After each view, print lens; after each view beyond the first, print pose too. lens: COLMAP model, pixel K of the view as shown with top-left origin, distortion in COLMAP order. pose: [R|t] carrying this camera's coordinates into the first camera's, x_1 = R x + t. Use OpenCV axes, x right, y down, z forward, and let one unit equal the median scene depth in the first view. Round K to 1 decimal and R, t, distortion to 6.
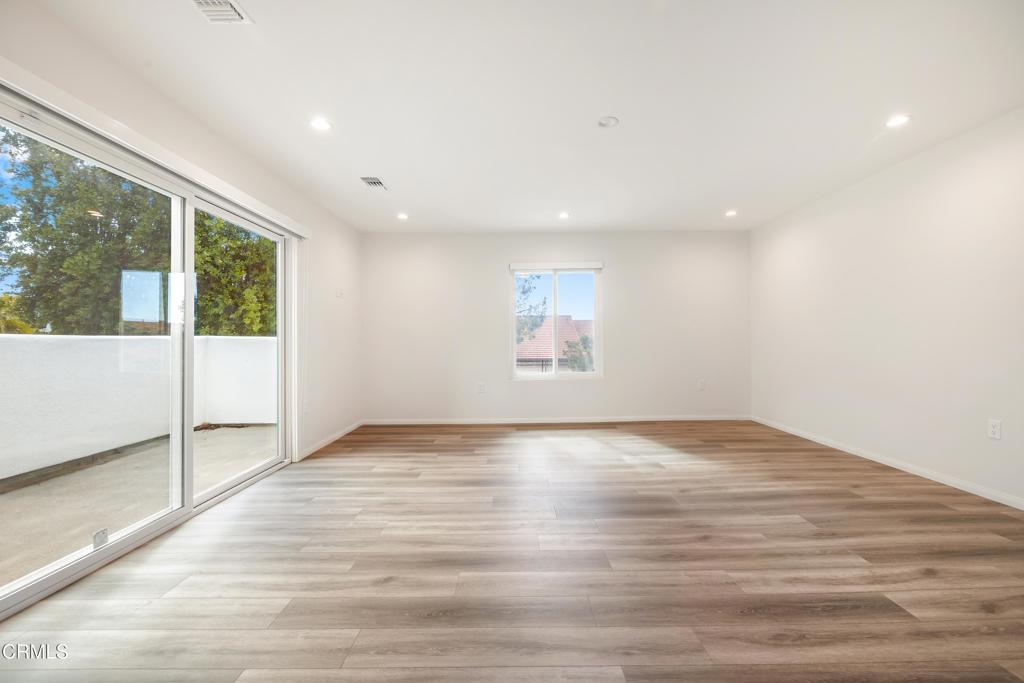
lens RADIAL K [[441.1, 0, 507.1], [0, 441.1, 341.5], [0, 0, 1]] dist [-0.002067, 0.001326]
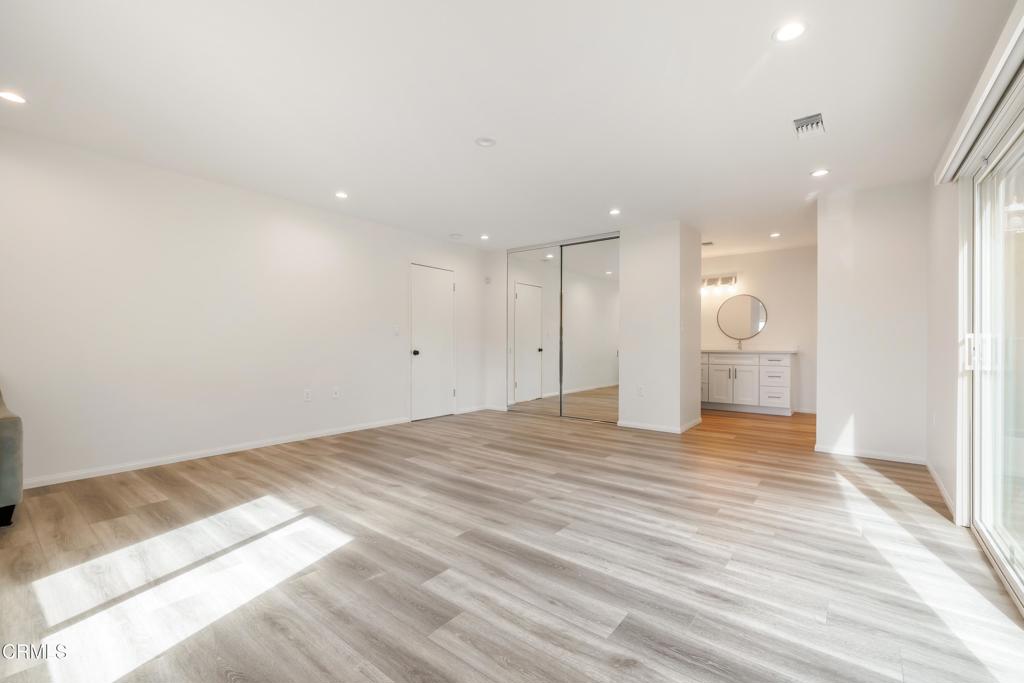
lens RADIAL K [[441.1, 0, 504.4], [0, 441.1, 341.9], [0, 0, 1]] dist [-0.002067, 0.001326]
pose [[-0.783578, 0.000574, 0.621294, -0.557944], [0.001712, 0.999998, 0.001235, -0.005725], [-0.621291, 0.002031, -0.783577, 2.034555]]
